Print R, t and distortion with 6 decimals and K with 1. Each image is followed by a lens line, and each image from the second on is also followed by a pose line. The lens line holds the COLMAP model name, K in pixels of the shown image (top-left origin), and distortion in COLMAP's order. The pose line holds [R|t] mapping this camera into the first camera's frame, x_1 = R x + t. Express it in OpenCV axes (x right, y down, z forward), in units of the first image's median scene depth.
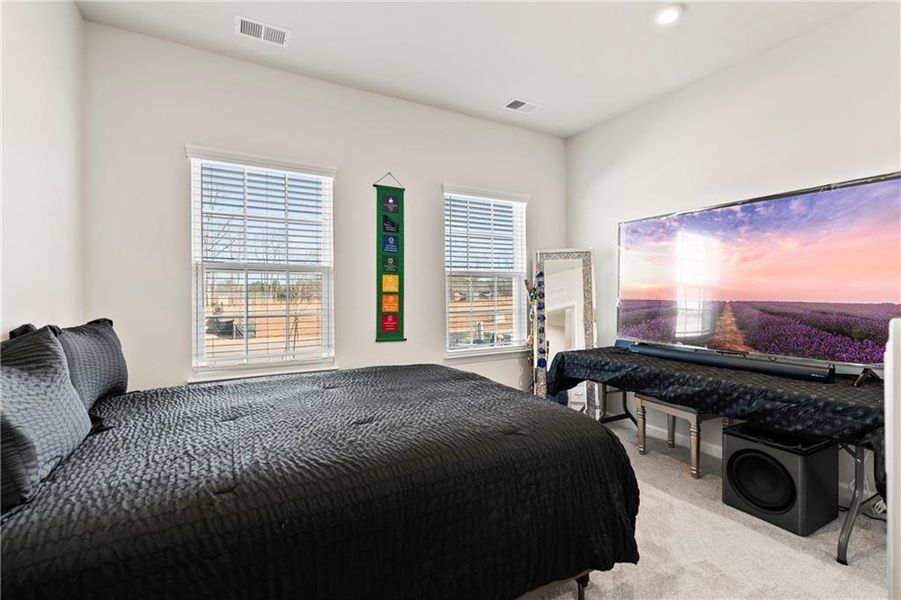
lens RADIAL K [[419.8, 0, 450.4], [0, 419.8, 298.7], [0, 0, 1]] dist [0.000257, -0.000097]
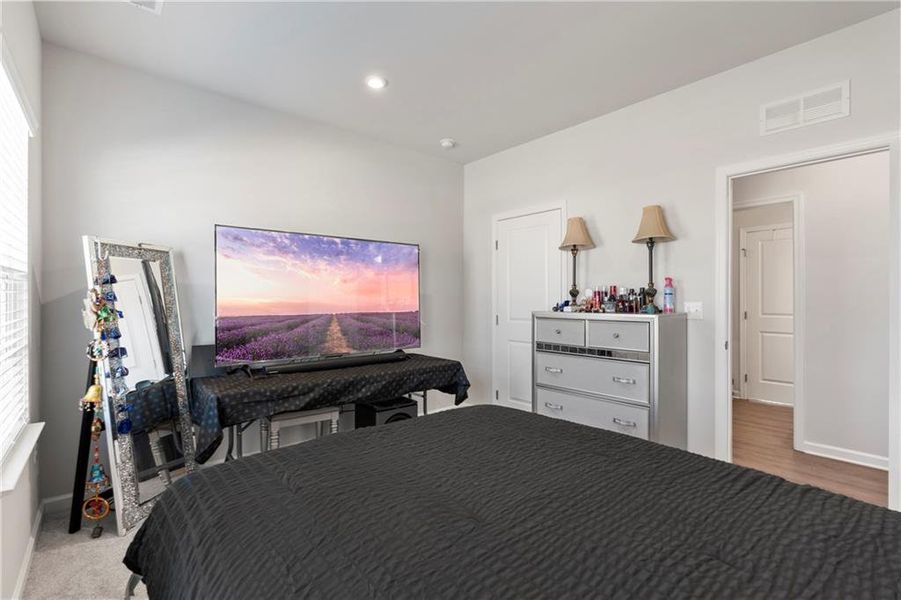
lens RADIAL K [[419.8, 0, 449.6], [0, 419.8, 296.4], [0, 0, 1]] dist [0.000257, -0.000097]
pose [[-0.192119, 0.006821, 0.981348, -0.623679], [0.018006, 0.999832, -0.003425, -0.035497], [-0.981206, 0.017012, -0.192209, 0.914970]]
